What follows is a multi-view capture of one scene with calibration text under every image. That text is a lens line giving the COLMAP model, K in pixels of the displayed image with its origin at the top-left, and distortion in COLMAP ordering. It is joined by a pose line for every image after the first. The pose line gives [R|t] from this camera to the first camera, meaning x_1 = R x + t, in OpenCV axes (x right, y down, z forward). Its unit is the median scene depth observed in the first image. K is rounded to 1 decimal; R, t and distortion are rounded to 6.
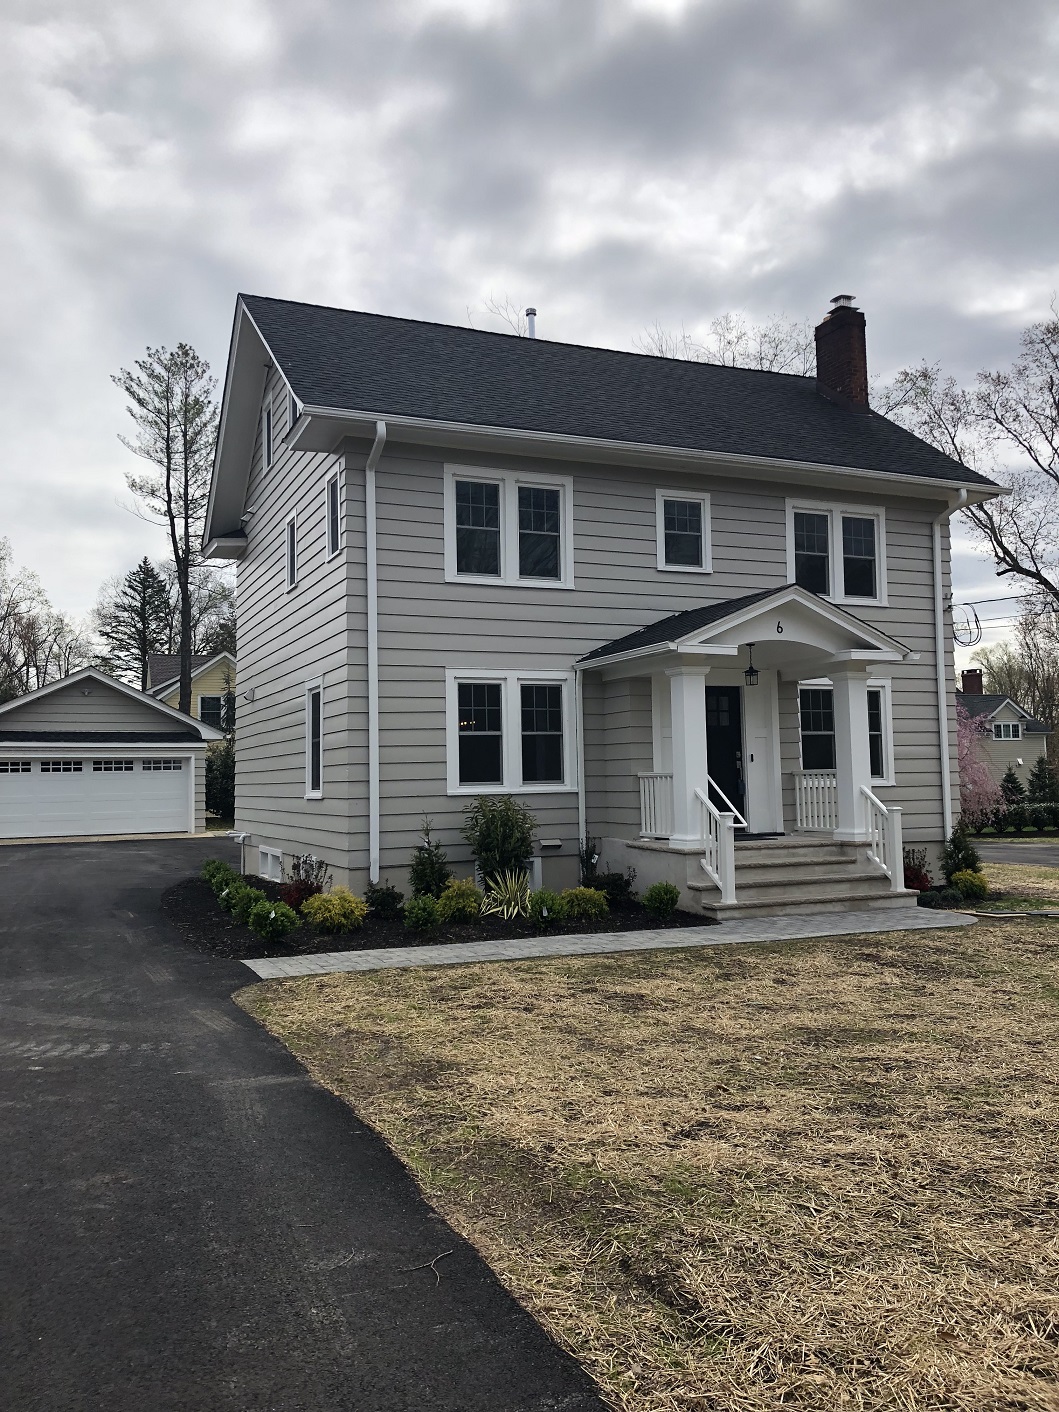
lens RADIAL K [[1088.6, 0, 529.5], [0, 1088.6, 706.0], [0, 0, 1]] dist [0.051949, 0.003619]
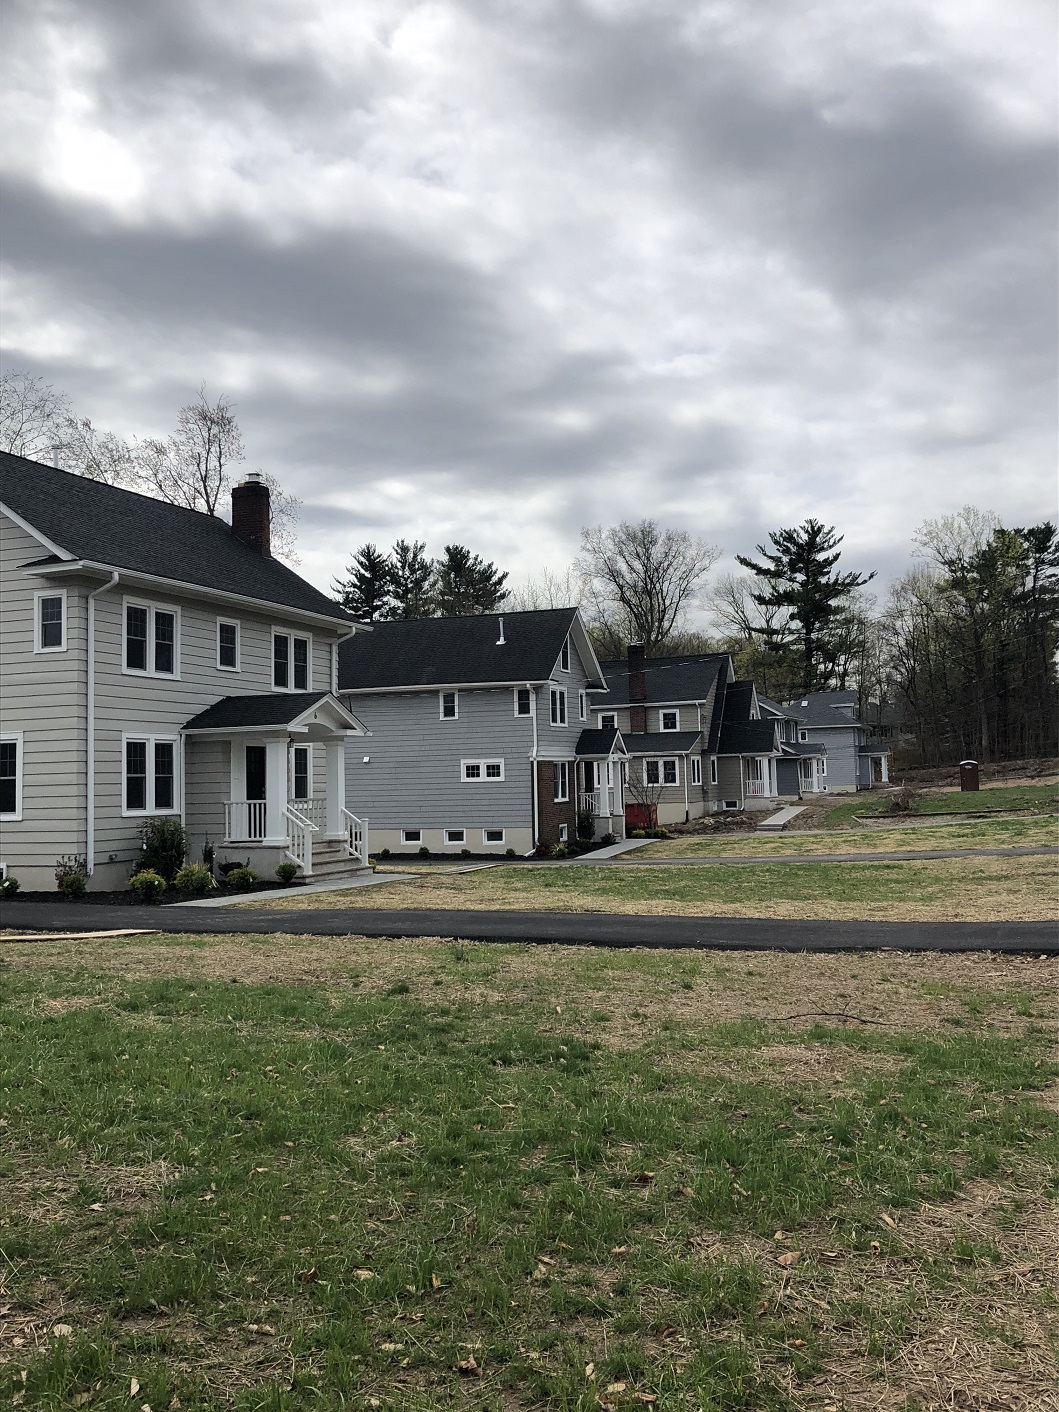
lens RADIAL K [[1084.6, 0, 529.5], [0, 1084.6, 706.0], [0, 0, 1]] dist [0.003261, 0.000413]
pose [[0.713954, 0.053187, 0.698169, -0.680553], [-0.031873, 0.998546, -0.043475, -0.021974], [-0.699466, 0.008787, 0.714612, -0.430860]]
